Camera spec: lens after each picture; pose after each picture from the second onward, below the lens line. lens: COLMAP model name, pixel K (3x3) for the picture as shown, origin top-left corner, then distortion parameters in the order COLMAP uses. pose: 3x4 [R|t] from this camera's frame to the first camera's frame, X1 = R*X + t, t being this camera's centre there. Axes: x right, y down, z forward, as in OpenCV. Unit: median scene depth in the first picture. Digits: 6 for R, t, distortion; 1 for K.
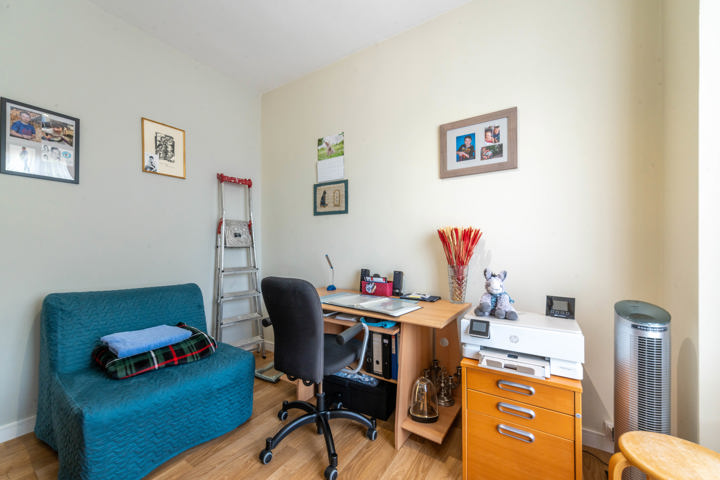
lens RADIAL K [[286.2, 0, 359.2], [0, 286.2, 241.5], [0, 0, 1]] dist [0.000706, -0.000004]
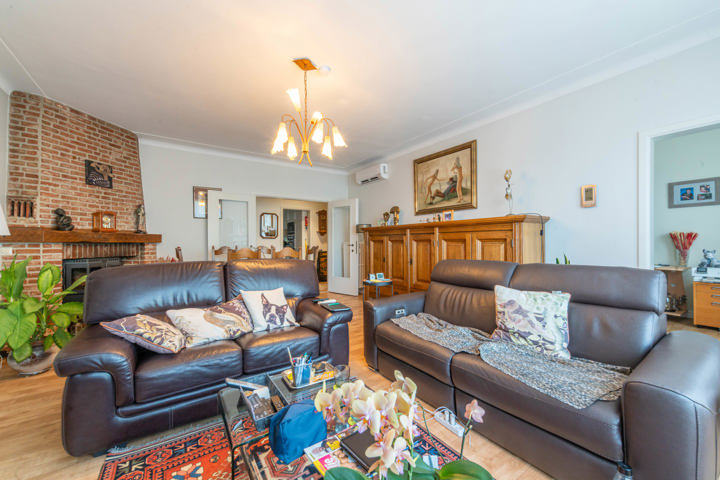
lens RADIAL K [[286.2, 0, 358.8], [0, 286.2, 243.9], [0, 0, 1]] dist [0.000706, -0.000004]
pose [[0.928231, -0.001526, -0.372002, -1.162733], [0.006361, 0.999910, 0.011771, 0.000399], [0.371951, -0.013293, 0.928157, -1.994449]]
